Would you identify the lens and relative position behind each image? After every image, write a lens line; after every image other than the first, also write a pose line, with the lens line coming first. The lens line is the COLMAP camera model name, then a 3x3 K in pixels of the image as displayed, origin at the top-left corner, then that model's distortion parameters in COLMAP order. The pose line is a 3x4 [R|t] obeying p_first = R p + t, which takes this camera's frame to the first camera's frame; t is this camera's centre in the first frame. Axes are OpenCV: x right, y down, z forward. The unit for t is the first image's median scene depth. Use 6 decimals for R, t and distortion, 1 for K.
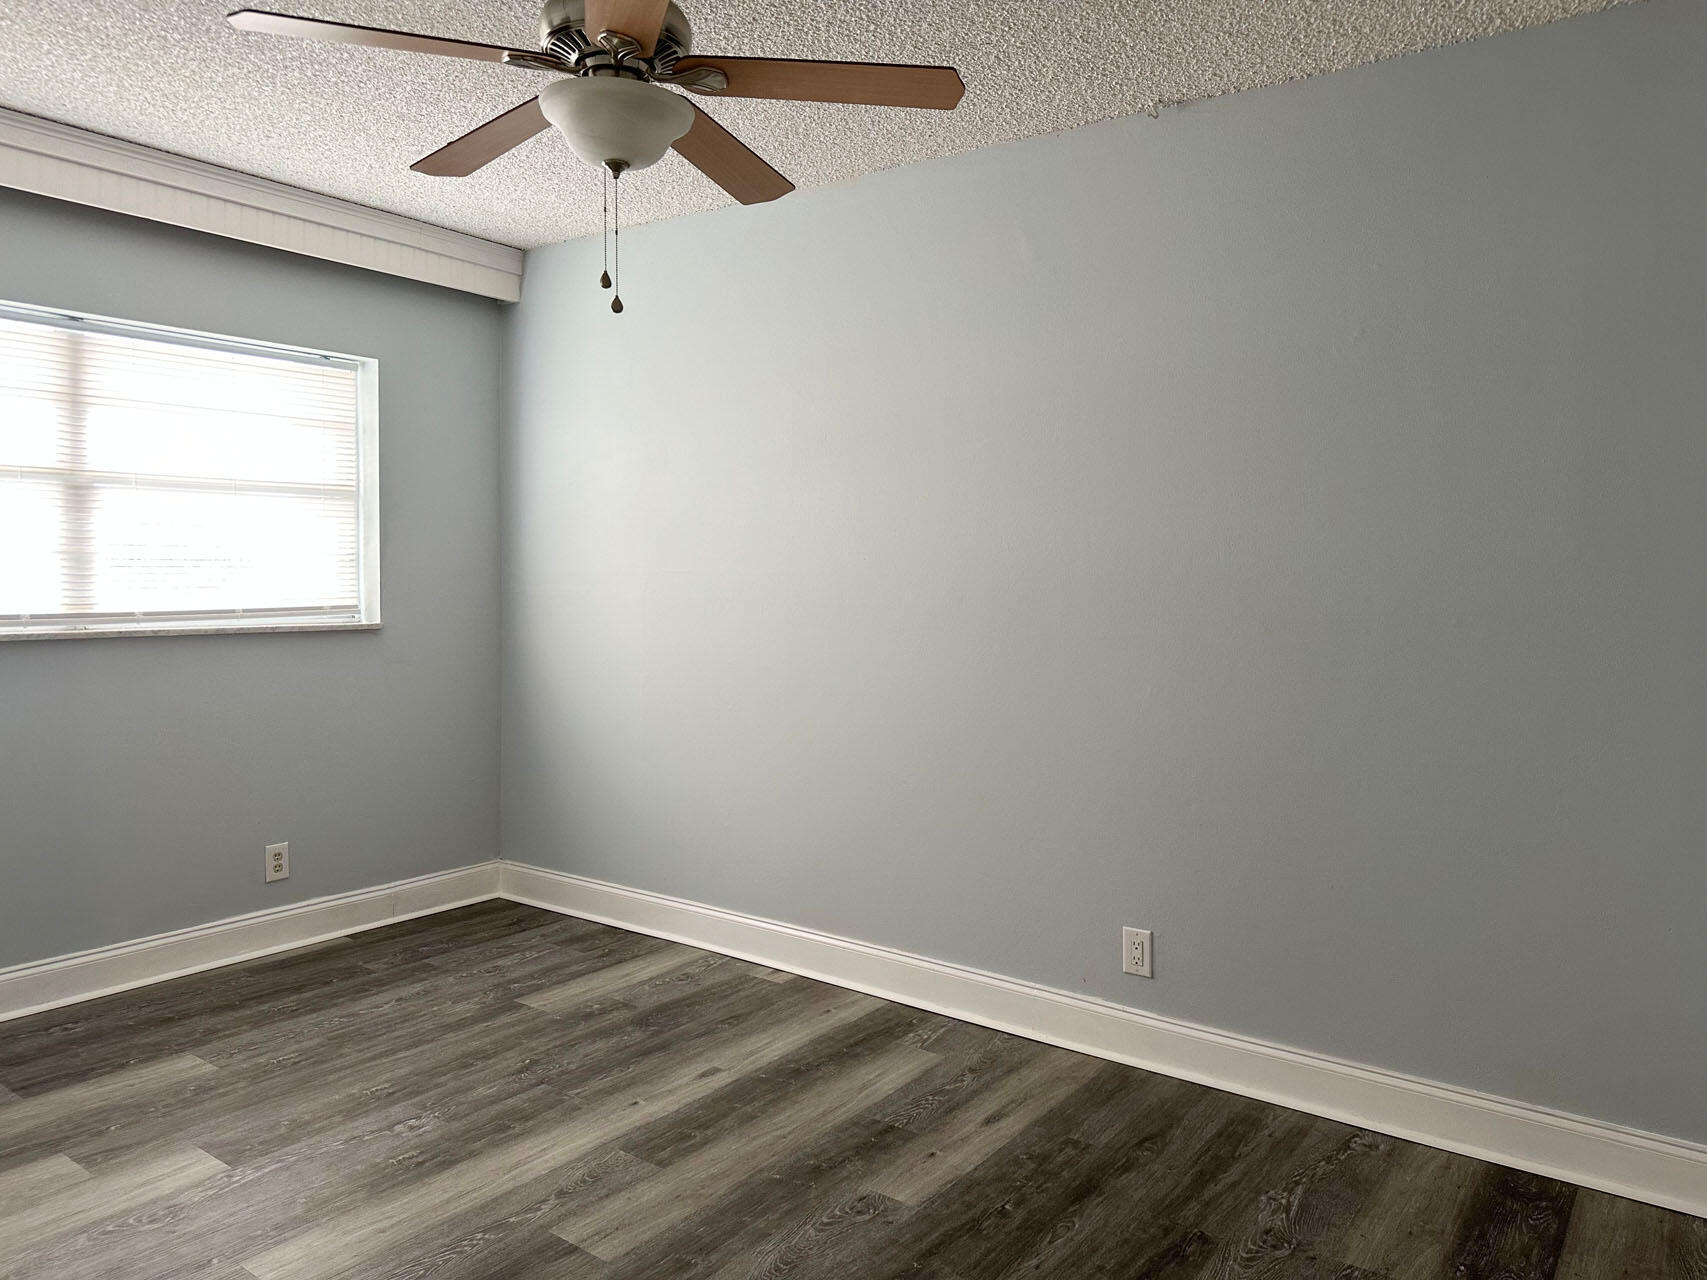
lens RADIAL K [[1218.9, 0, 853.5], [0, 1218.9, 640.0], [0, 0, 1]] dist [0.031181, -0.001708]
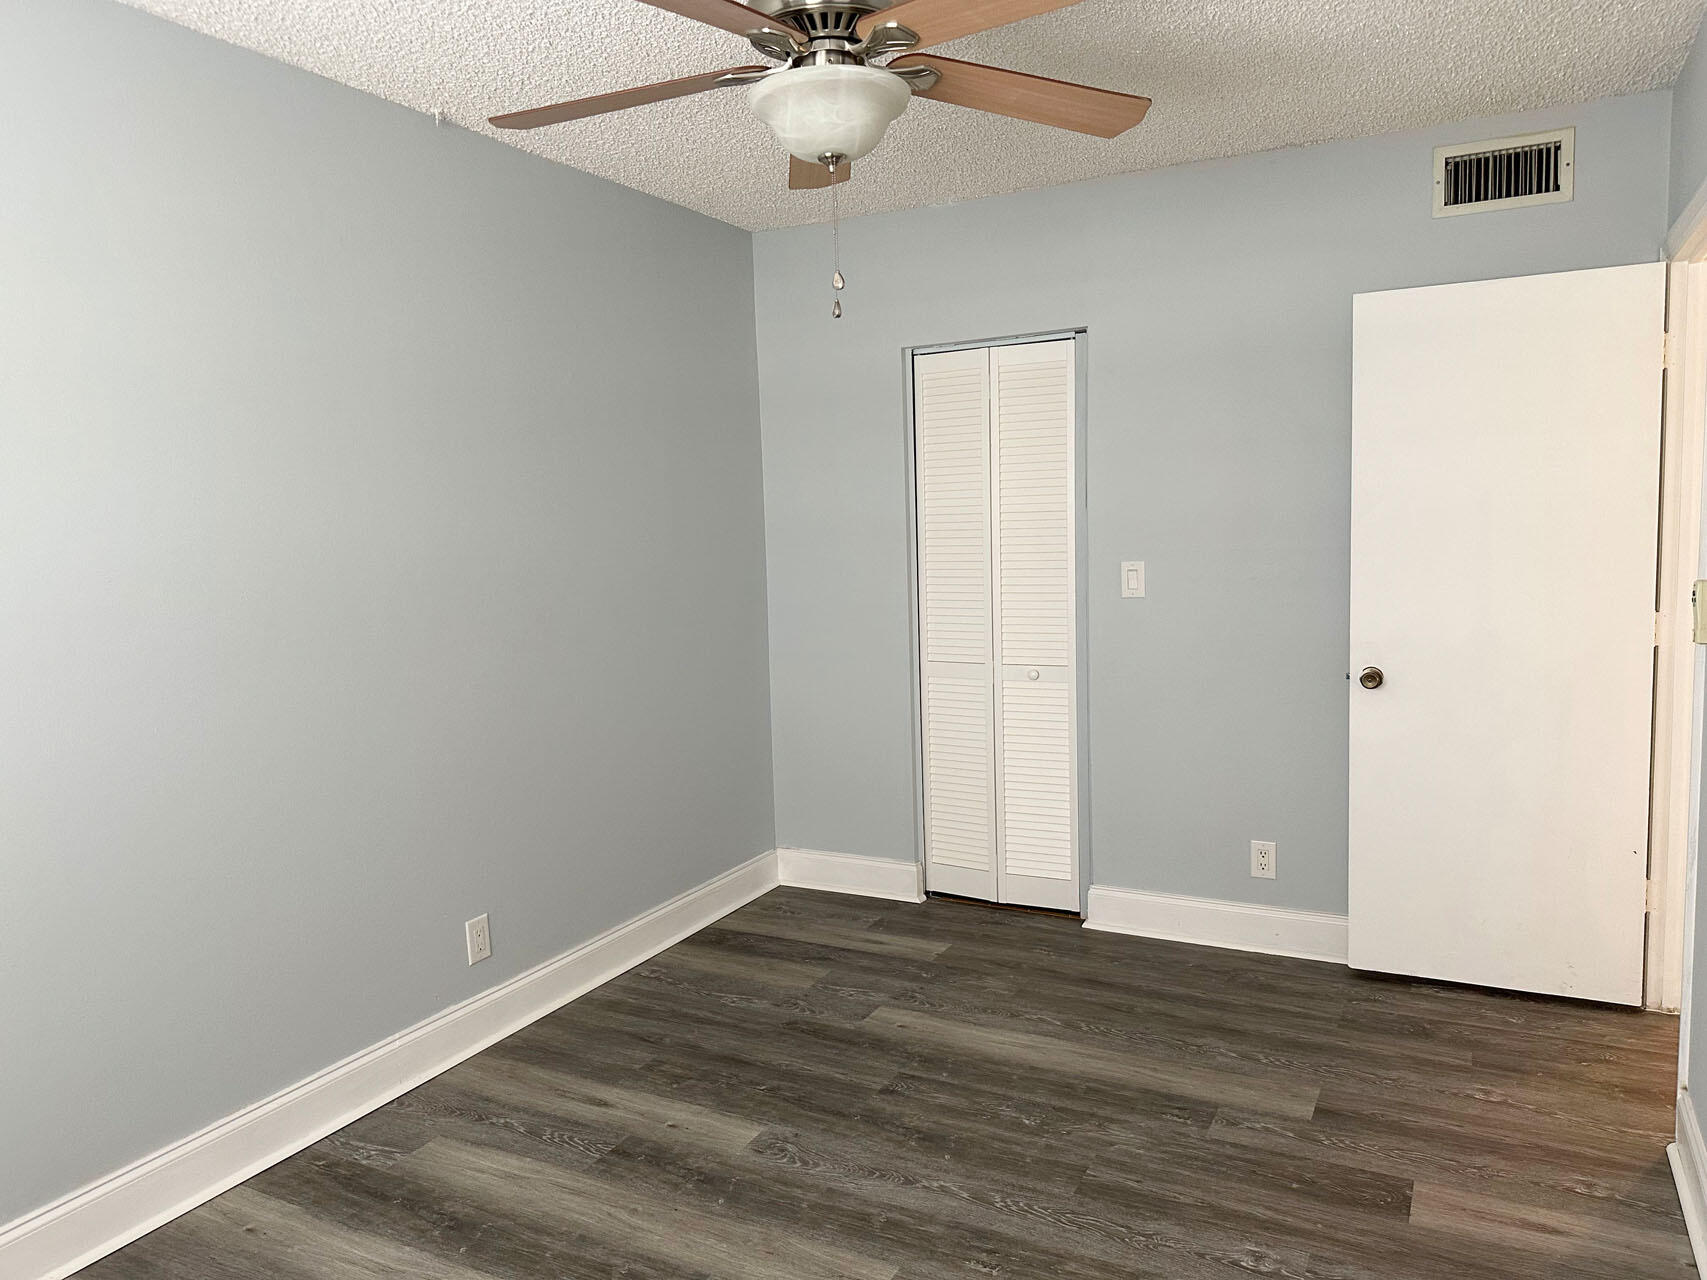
lens RADIAL K [[1218.9, 0, 853.5], [0, 1218.9, 640.0], [0, 0, 1]] dist [0.031181, -0.001708]
pose [[-0.139537, -0.108289, 0.984278, -0.899267], [0.095268, 0.987923, 0.122196, -0.101592], [-0.985623, 0.110821, -0.127535, 0.884677]]
